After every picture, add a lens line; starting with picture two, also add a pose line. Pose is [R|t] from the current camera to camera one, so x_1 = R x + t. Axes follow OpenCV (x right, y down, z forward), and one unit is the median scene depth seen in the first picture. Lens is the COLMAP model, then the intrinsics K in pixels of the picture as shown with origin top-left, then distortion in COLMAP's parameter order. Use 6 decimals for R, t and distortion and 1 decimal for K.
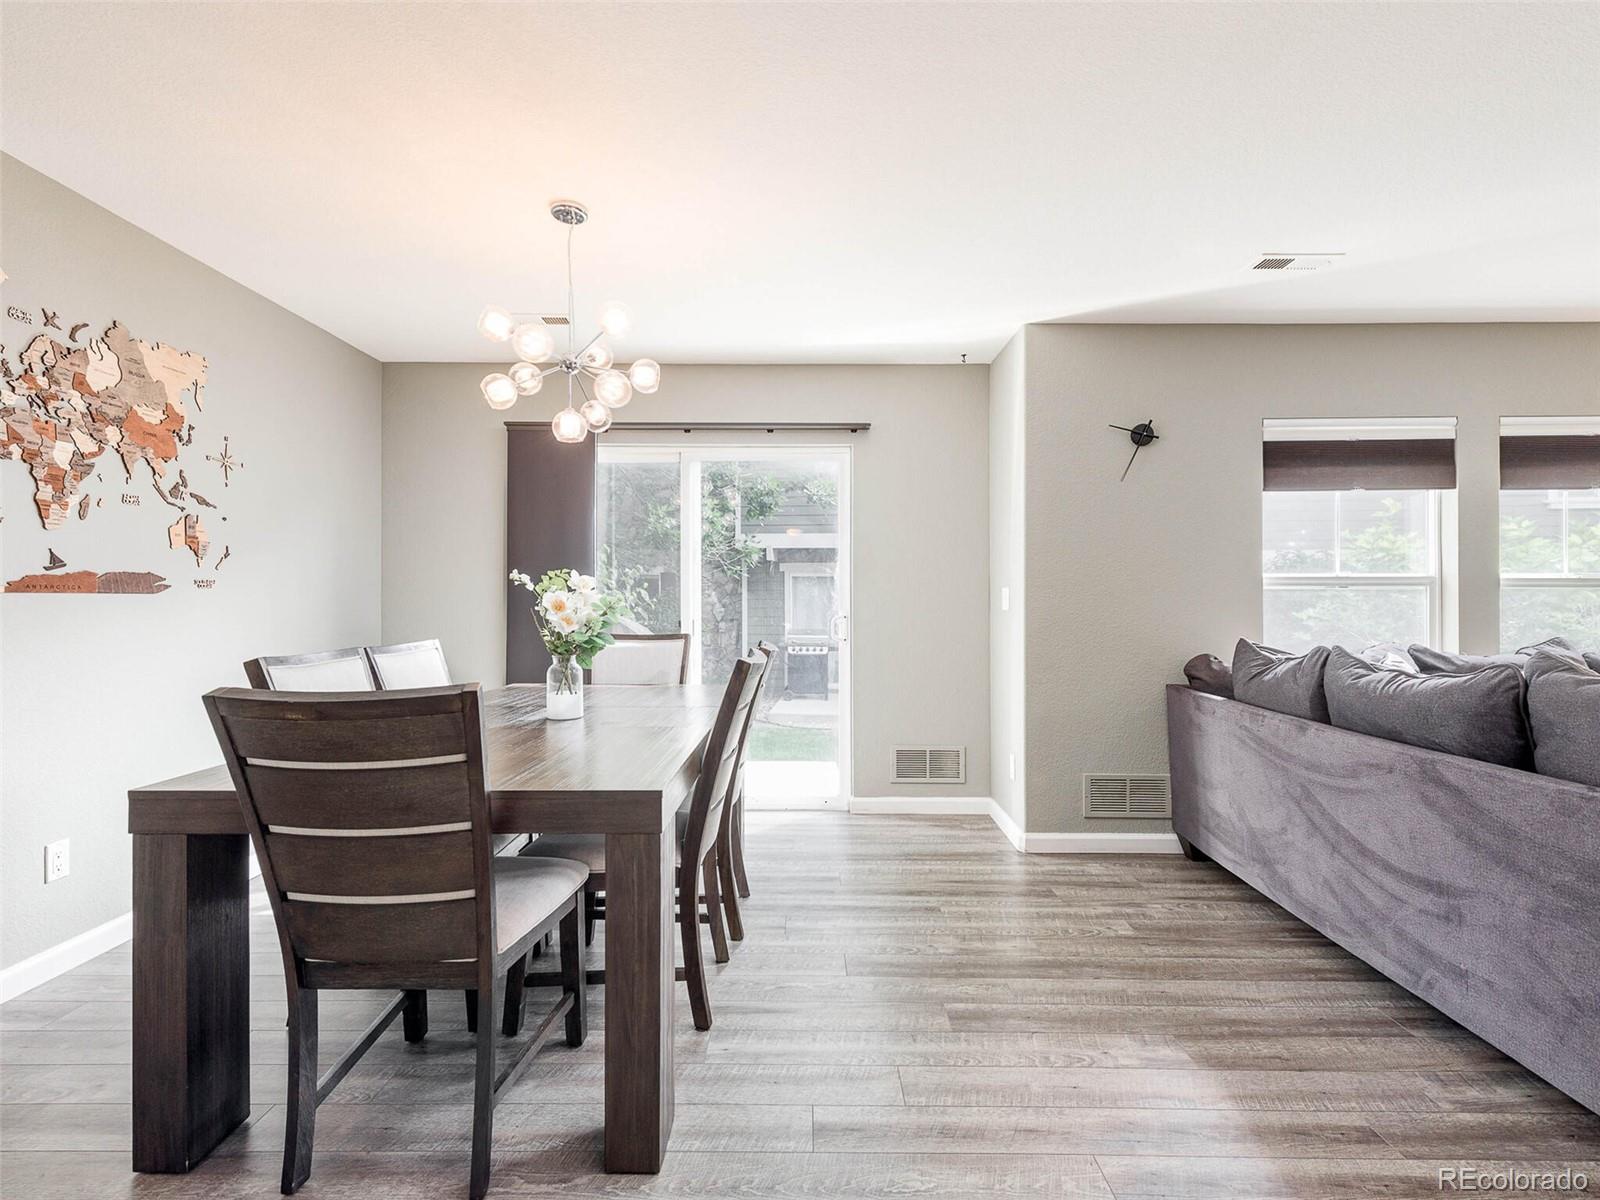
lens RADIAL K [[761.7, 0, 809.6], [0, 761.7, 598.2], [0, 0, 1]] dist [0.018483, -0.006225]
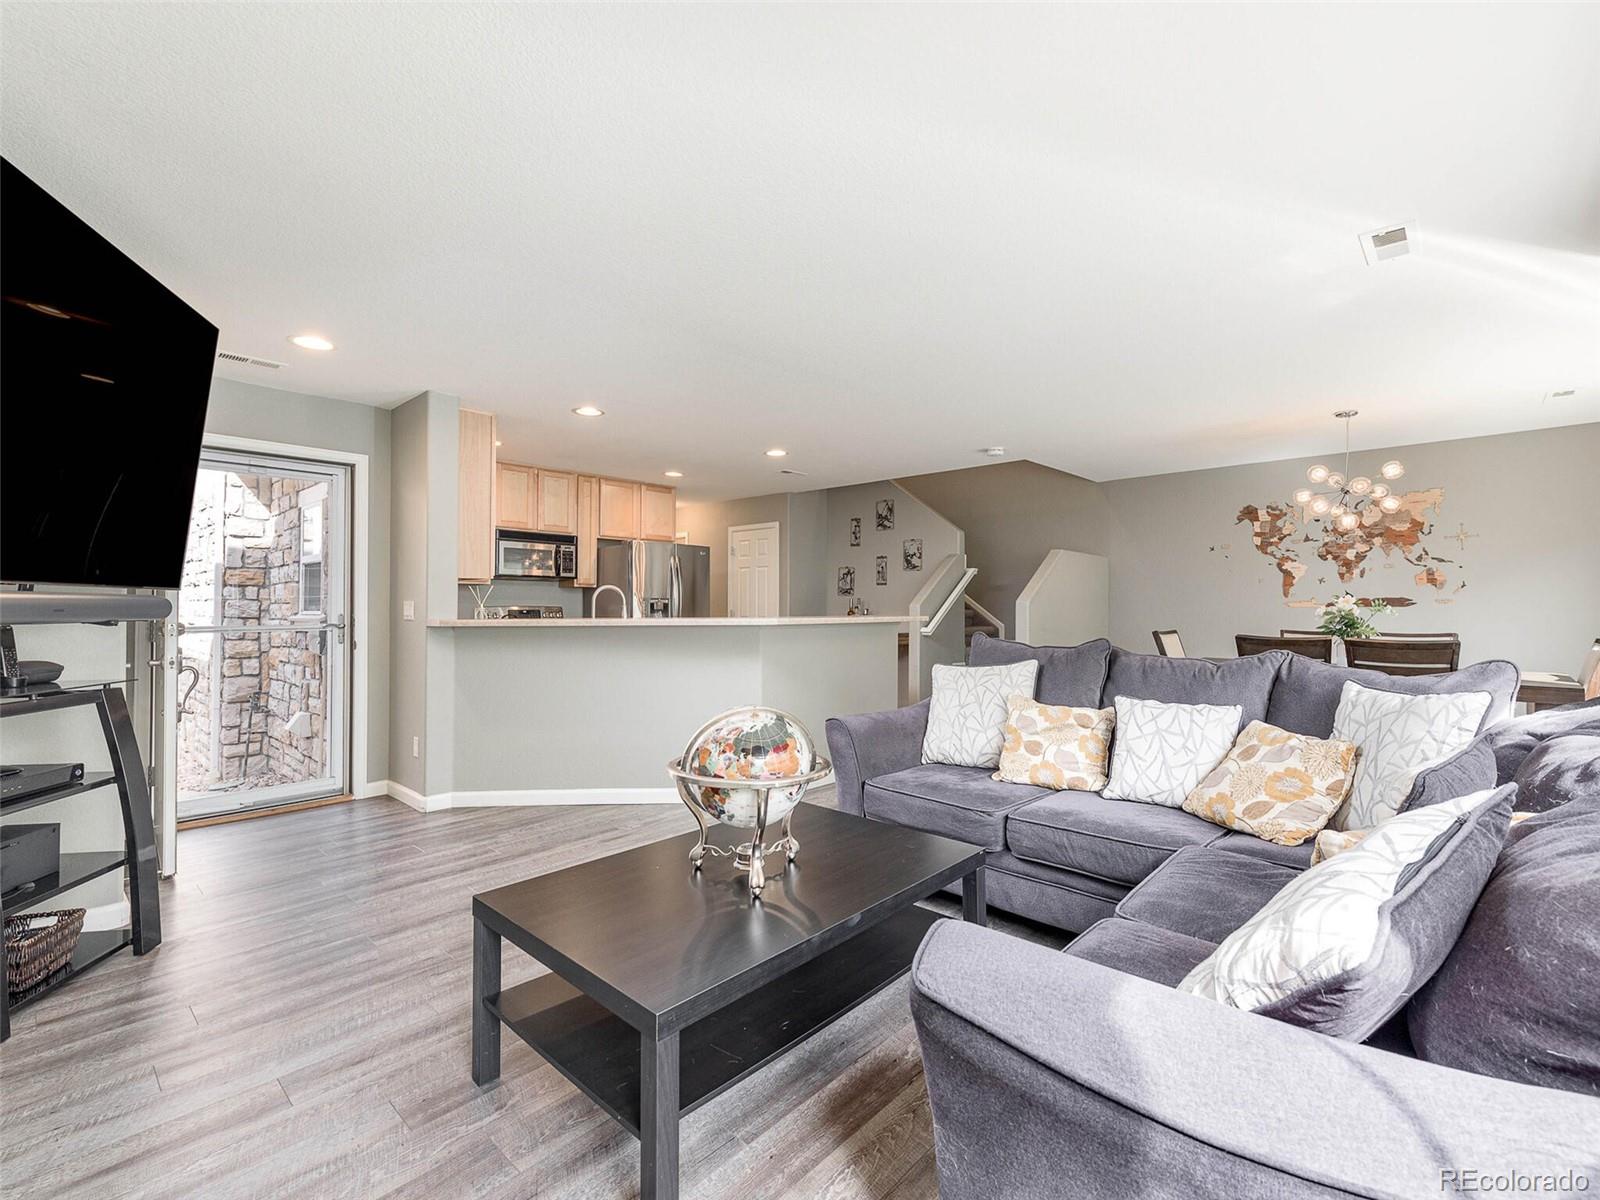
lens RADIAL K [[716.8, 0, 800.1], [0, 716.8, 598.4], [0, 0, 1]] dist [0.003221, -0.000074]
pose [[-0.681462, -0.010036, -0.731785, 1.942492], [0.001508, 0.999885, -0.015117, -0.000961], [0.731852, -0.011405, -0.681368, 1.189232]]
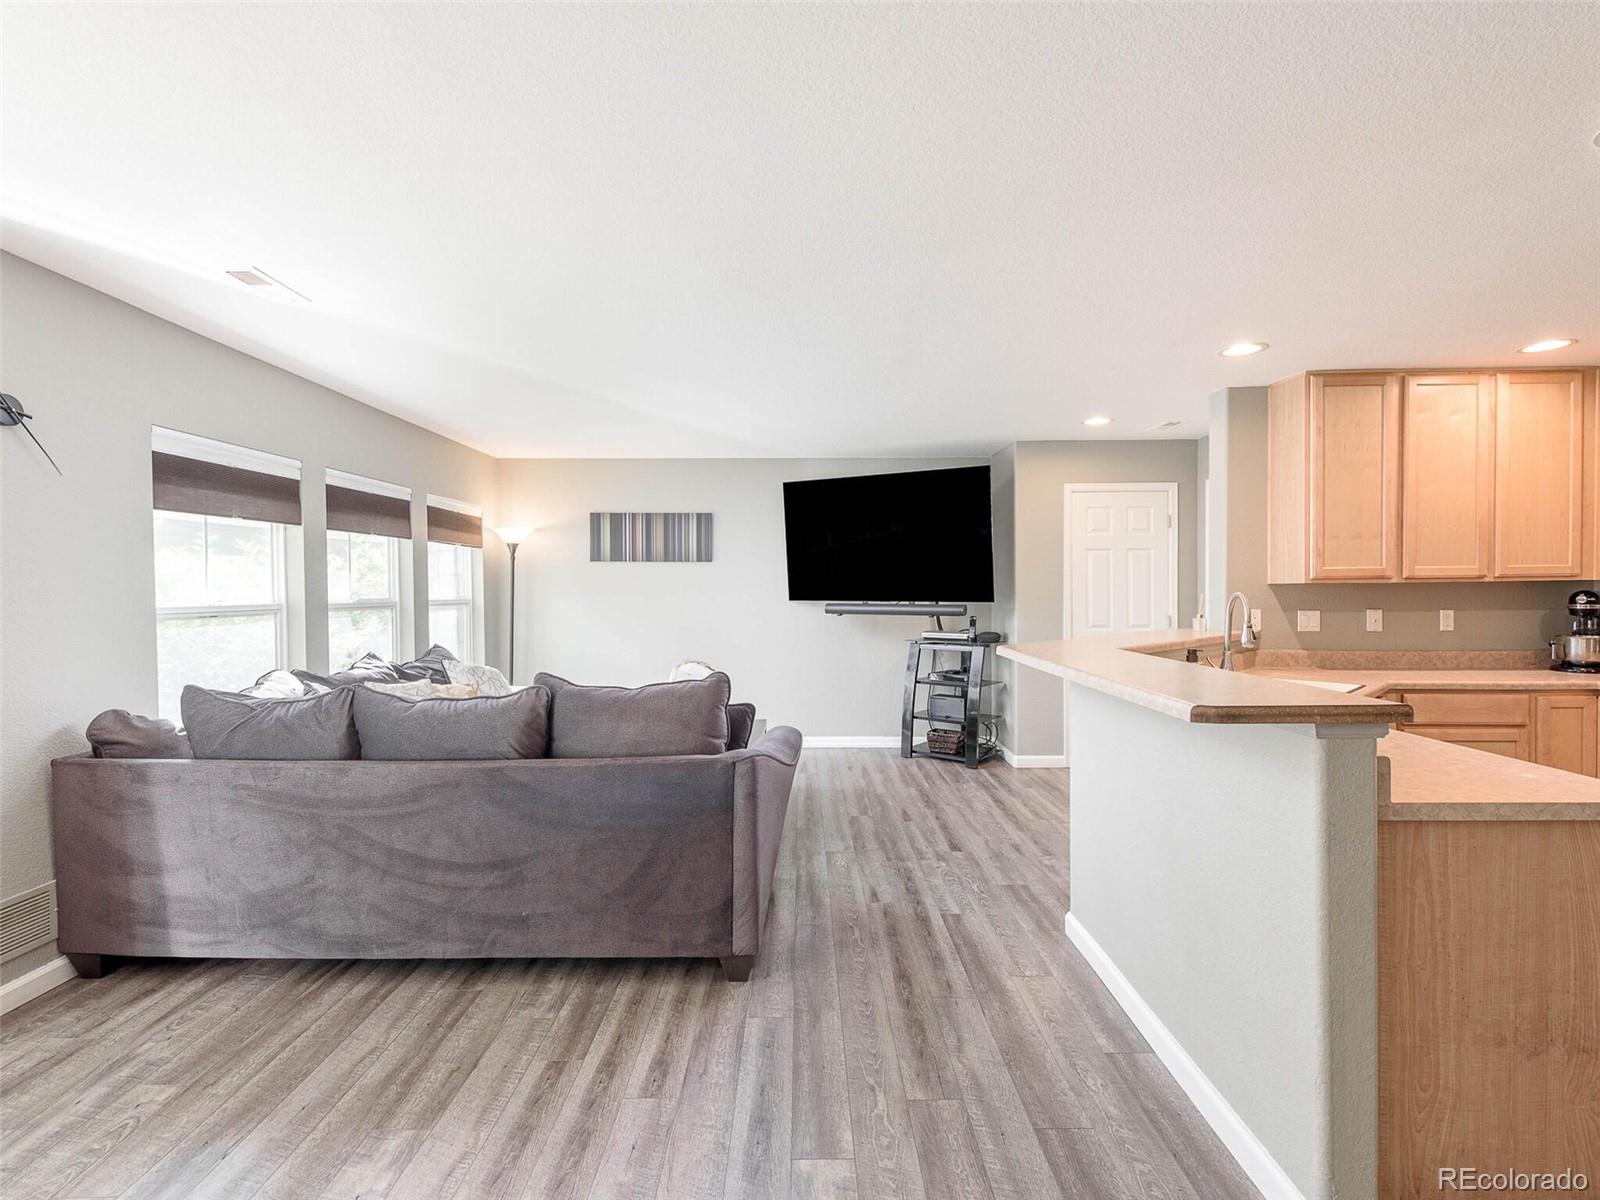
lens RADIAL K [[744.1, 0, 800.0], [0, 744.1, 600.0], [0, 0, 1]] dist [0.014416, -0.006294]
pose [[0.000630, -0.016499, 0.999864, -0.338231], [0.000357, 0.999864, 0.016499, -0.070908], [-1.000000, 0.000347, 0.000636, 0.379280]]
